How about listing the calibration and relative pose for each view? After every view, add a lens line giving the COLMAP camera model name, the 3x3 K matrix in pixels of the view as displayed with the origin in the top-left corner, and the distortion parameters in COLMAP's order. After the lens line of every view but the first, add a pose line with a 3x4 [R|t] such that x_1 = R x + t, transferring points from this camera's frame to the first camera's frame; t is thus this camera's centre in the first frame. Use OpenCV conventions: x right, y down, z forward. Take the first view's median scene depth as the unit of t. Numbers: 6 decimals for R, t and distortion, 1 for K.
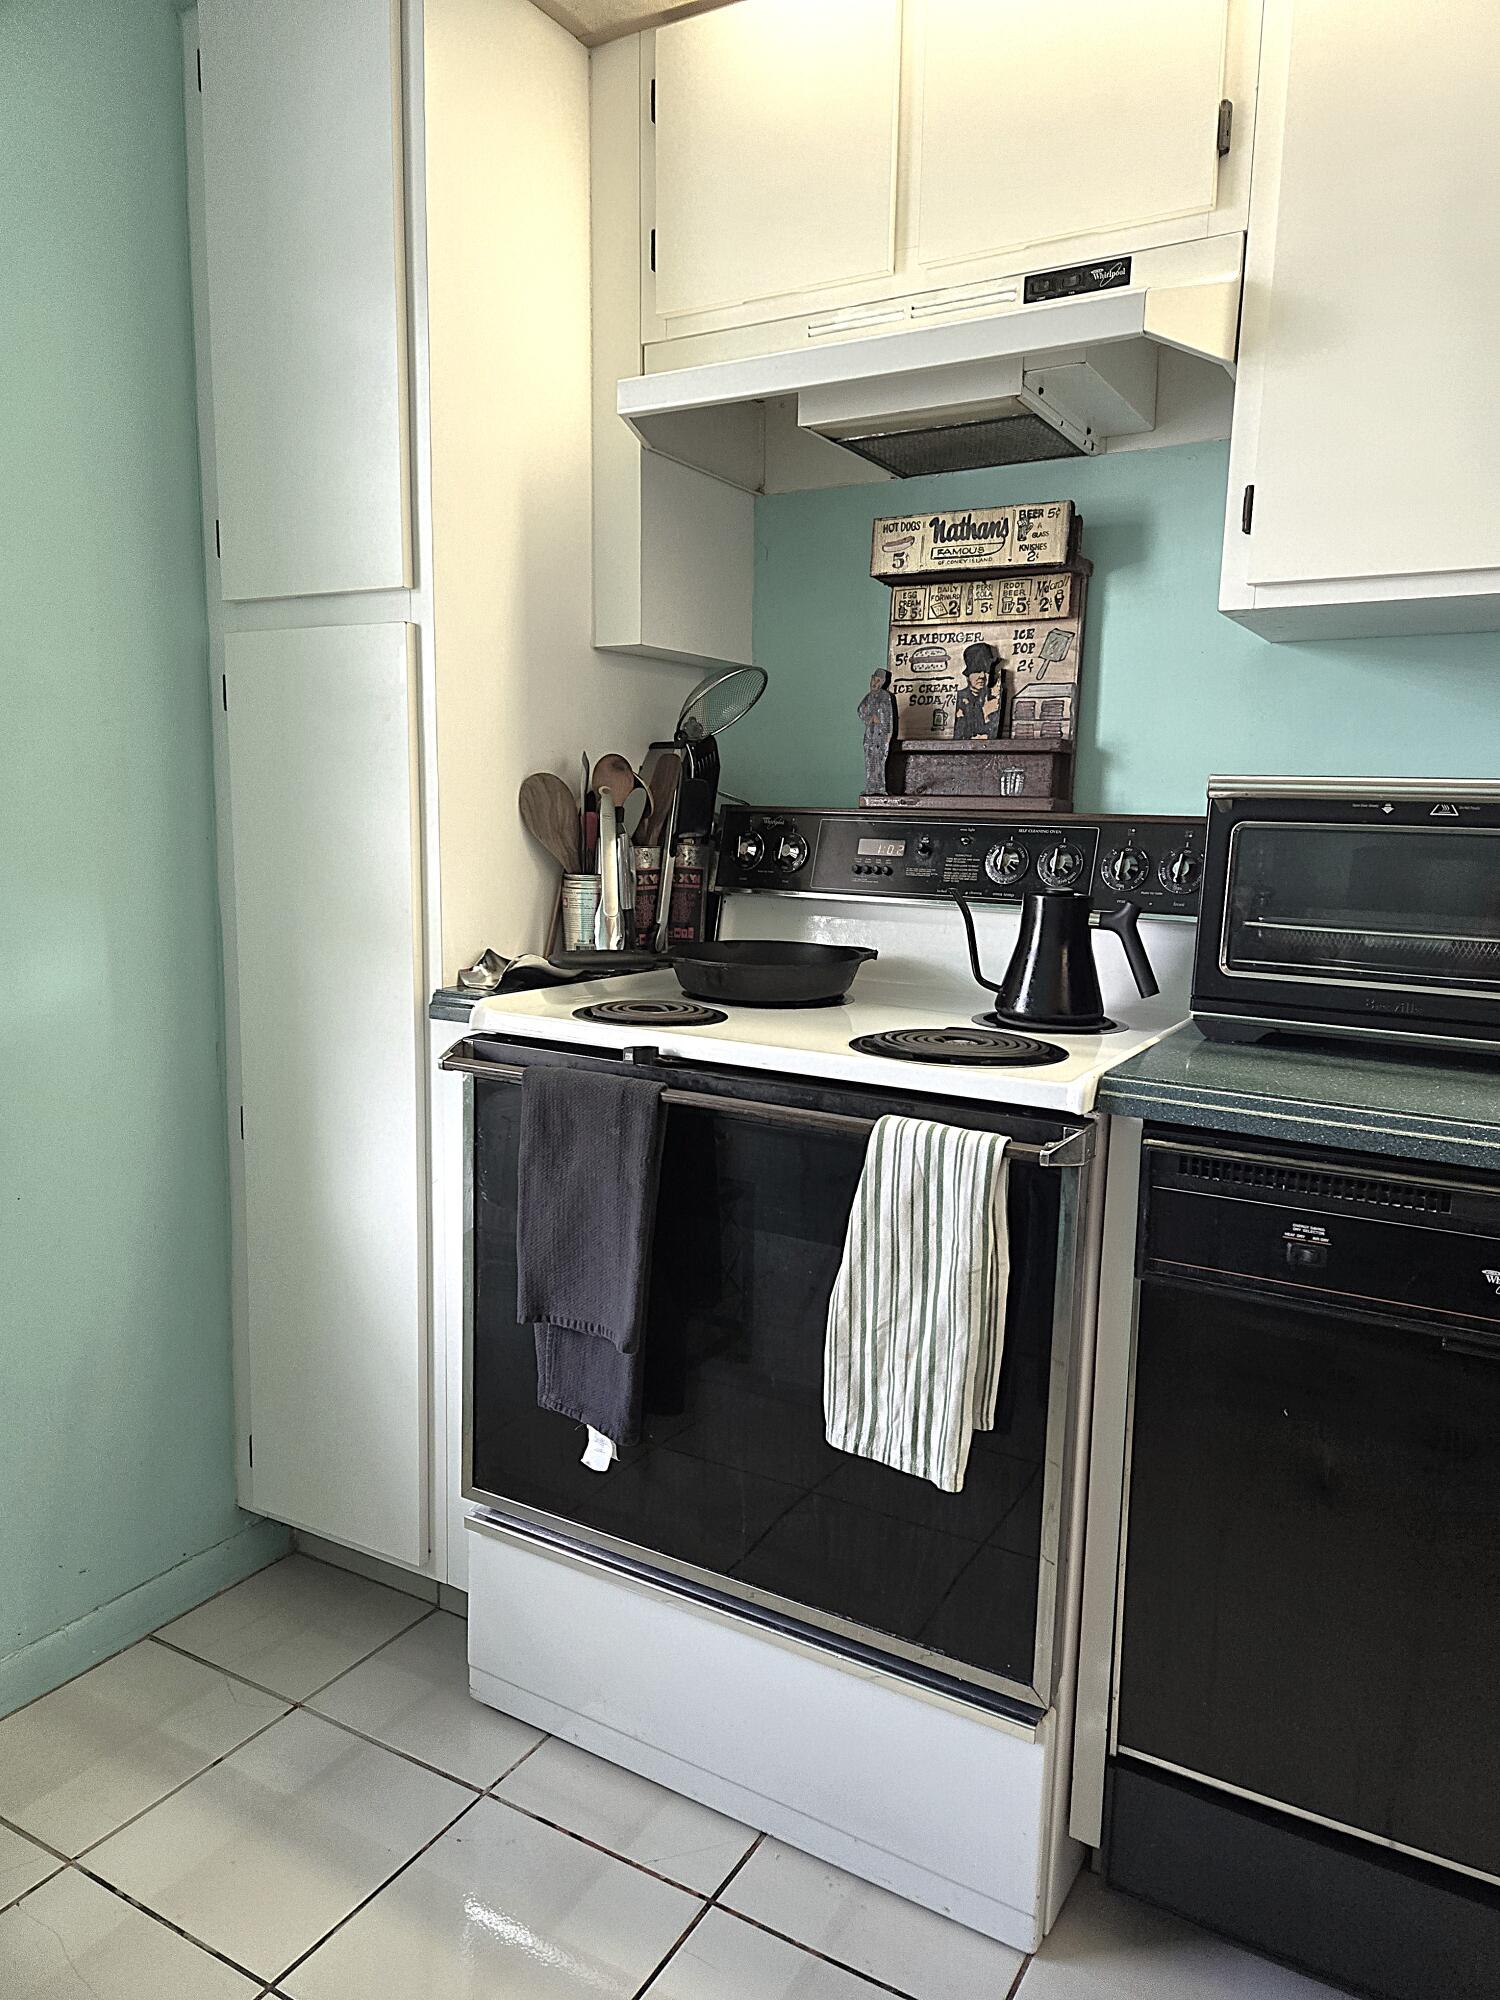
lens RADIAL K [[1342.1, 0, 751.7], [0, 1342.1, 998.1], [0, 0, 1]] dist [0.075781, -0.063067]
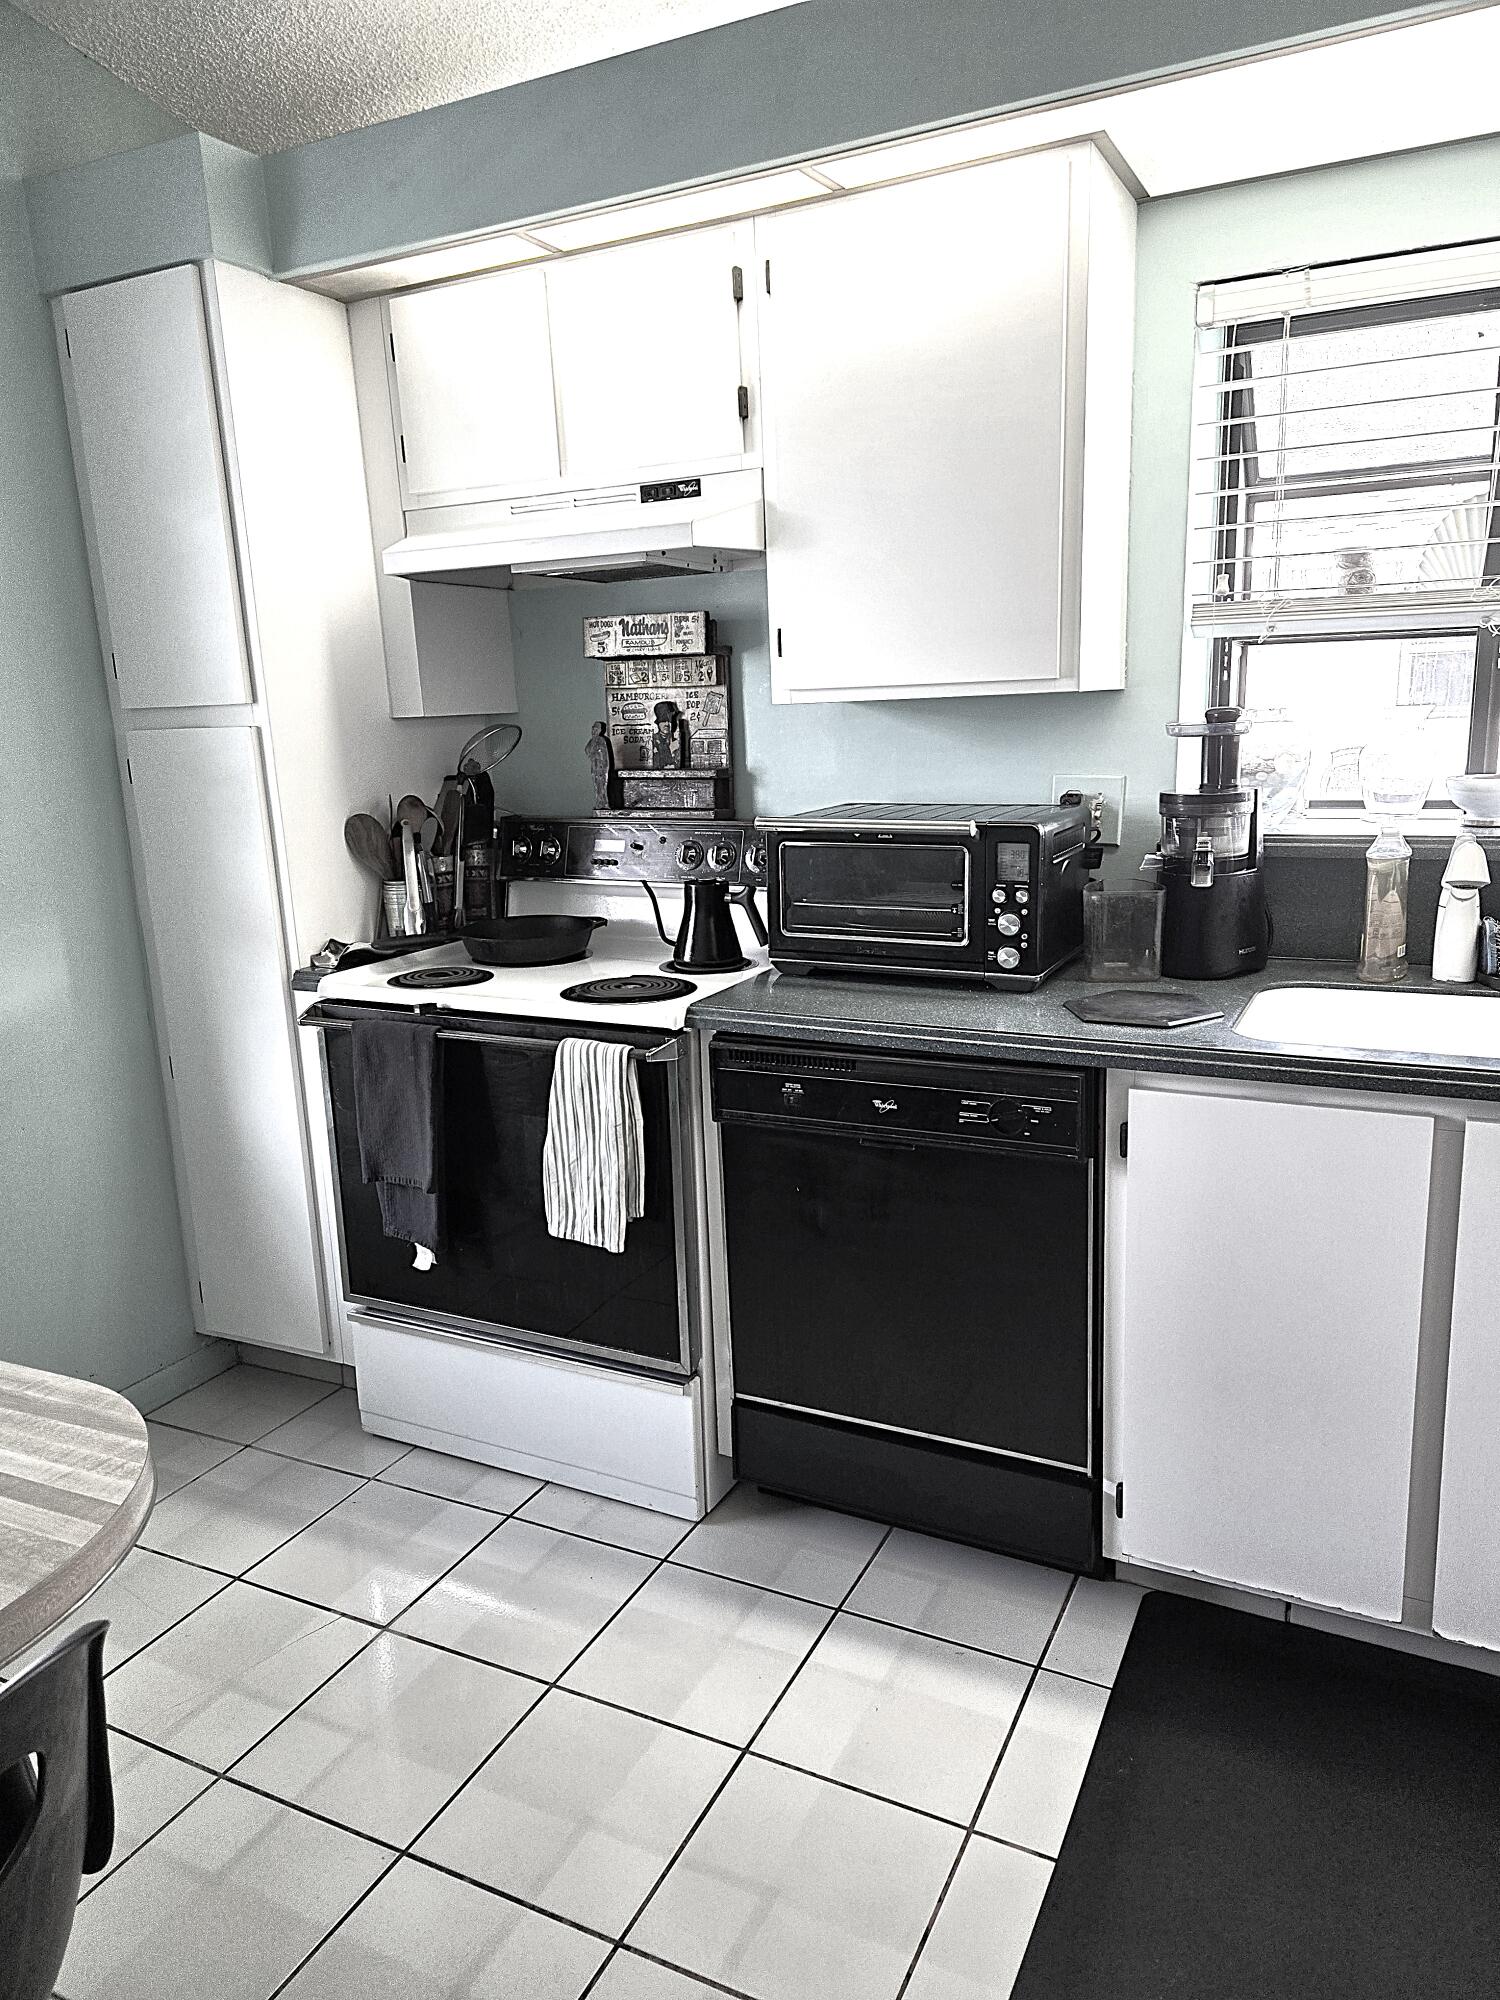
lens RADIAL K [[1342.1, 0, 759.7], [0, 1342.1, 998.5], [0, 0, 1]] dist [0.075781, -0.063067]
pose [[0.996479, -0.067853, 0.049244, 0.206787], [0.064021, 0.995080, 0.075610, -0.057192], [-0.054132, -0.072192, 0.995921, -0.532782]]
